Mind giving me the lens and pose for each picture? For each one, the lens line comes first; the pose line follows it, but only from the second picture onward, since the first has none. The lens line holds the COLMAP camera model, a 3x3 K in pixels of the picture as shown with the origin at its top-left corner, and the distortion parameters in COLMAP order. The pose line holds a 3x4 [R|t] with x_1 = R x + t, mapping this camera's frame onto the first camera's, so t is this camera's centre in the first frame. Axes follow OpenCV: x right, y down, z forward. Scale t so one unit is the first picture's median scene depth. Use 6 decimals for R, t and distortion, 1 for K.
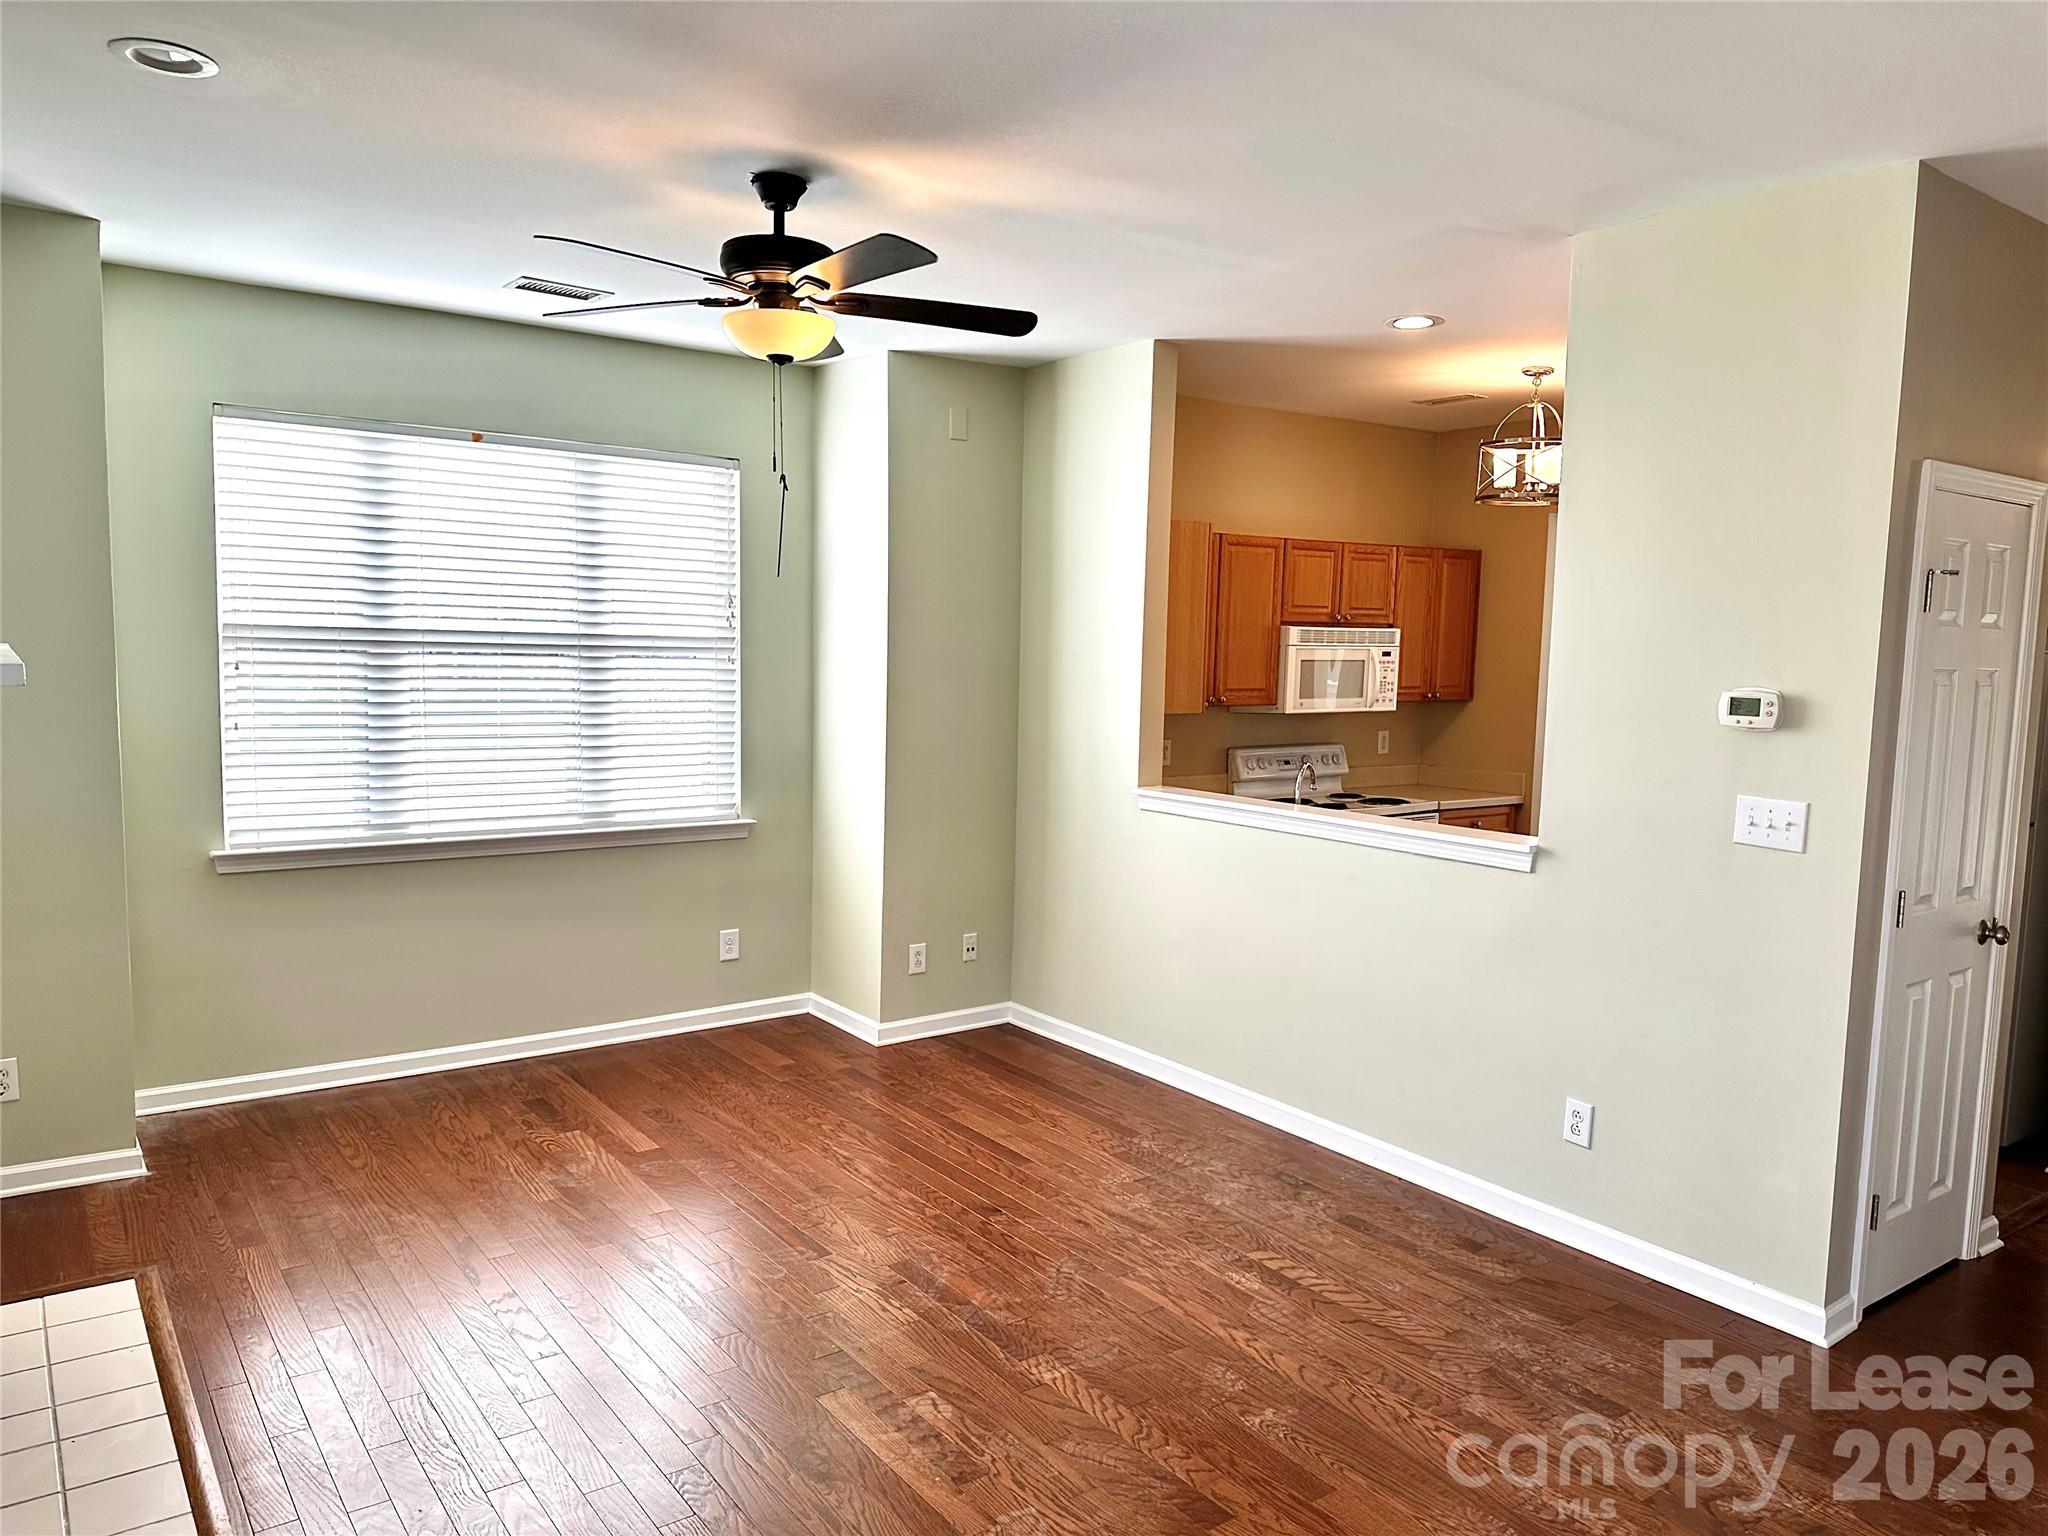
lens RADIAL K [[1430.1, 0, 1040.2], [0, 1430.1, 775.3], [0, 0, 1]] dist [0.091769, -0.118755]
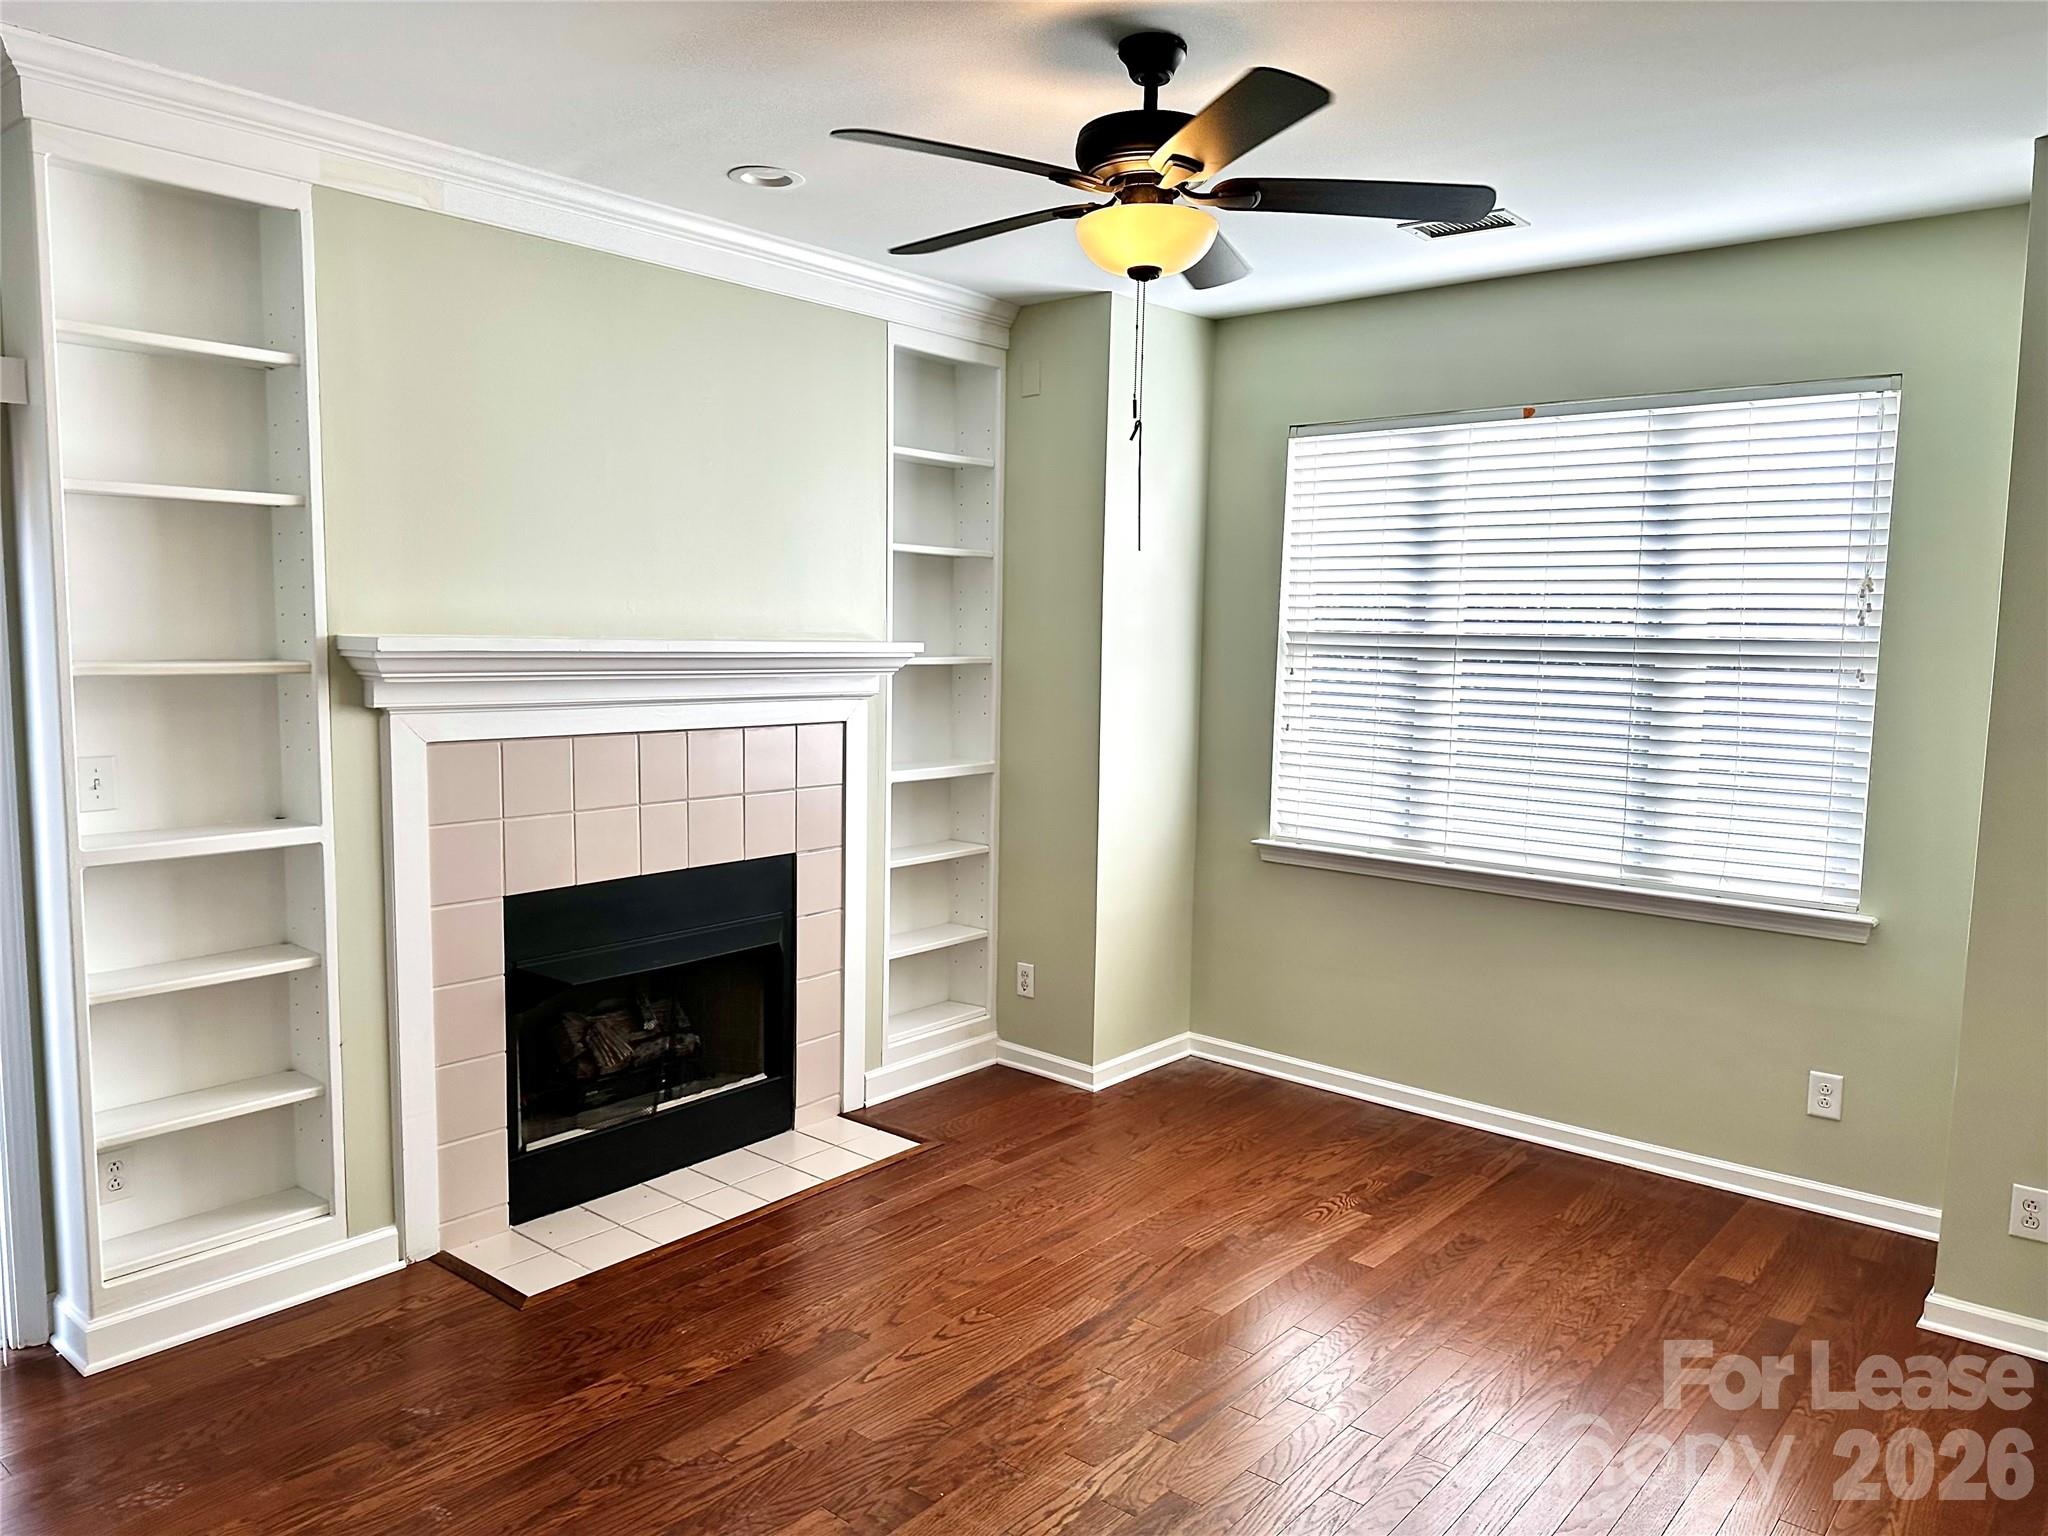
lens RADIAL K [[1430.1, 0, 1016.1], [0, 1430.1, 768.6], [0, 0, 1]] dist [0.091769, -0.118755]
pose [[0.228017, 0.078961, -0.970450, 0.357949], [-0.104242, 0.992957, 0.056299, -0.034640], [0.968061, 0.088324, 0.234642, 0.465213]]
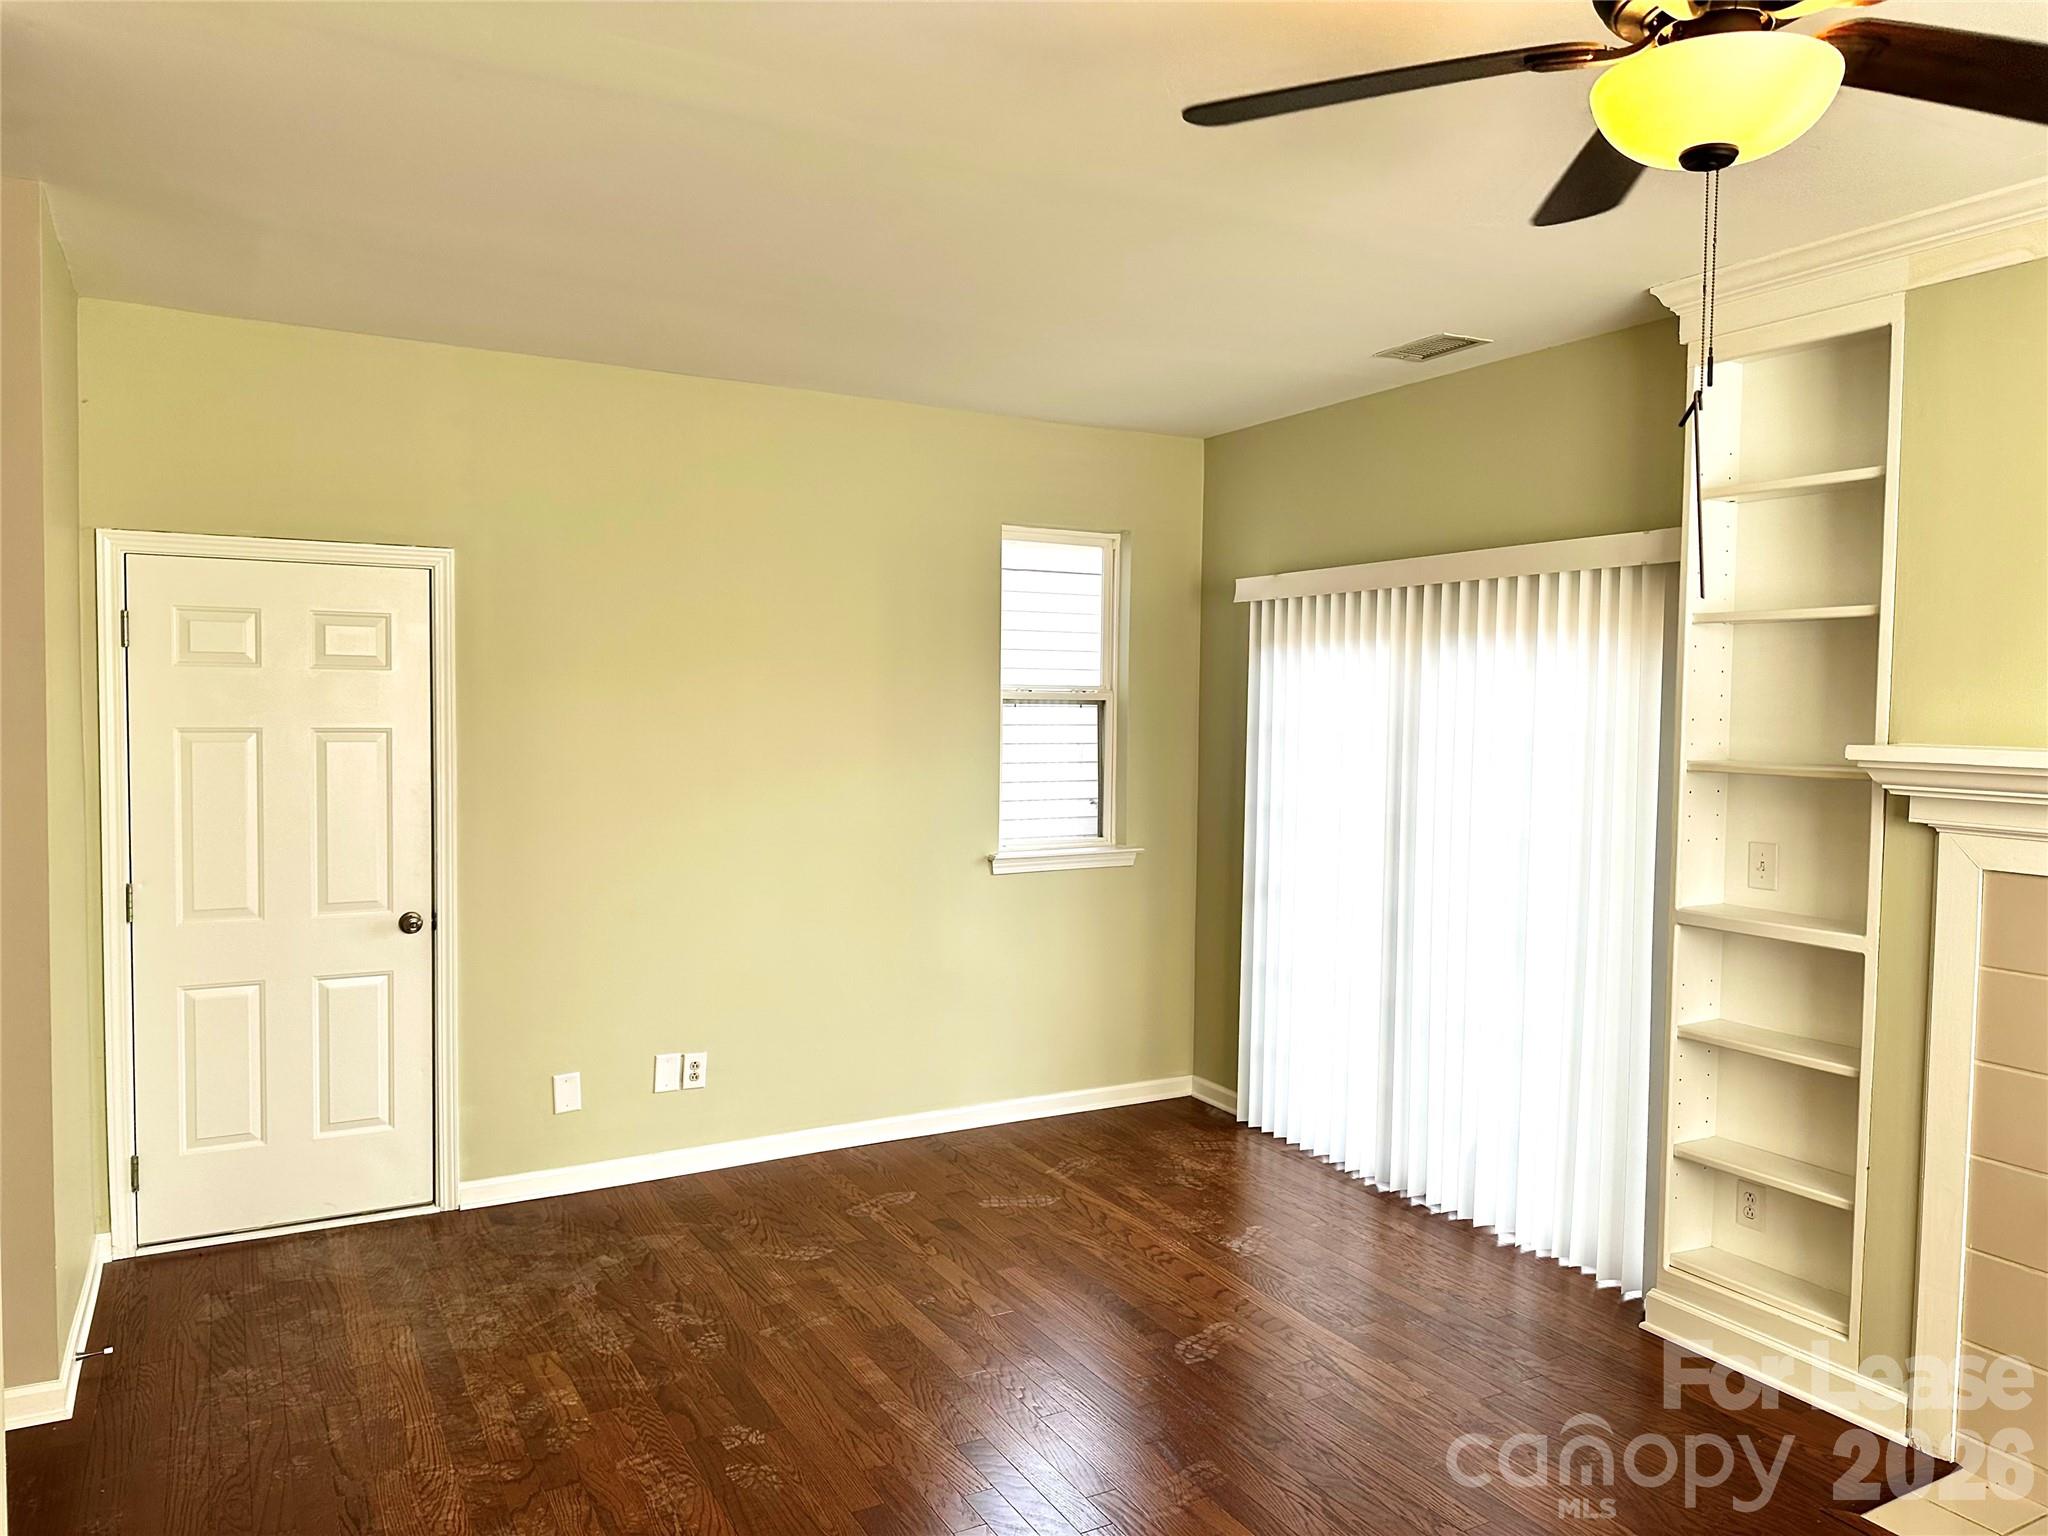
lens RADIAL K [[1430.1, 0, 1039.0], [0, 1430.1, 769.8], [0, 0, 1]] dist [0.091769, -0.118755]
pose [[-0.991017, -0.044679, 0.126055, -0.016123], [-0.025633, 0.988527, 0.148852, -0.092282], [-0.131259, 0.144283, -0.980792, 0.931257]]
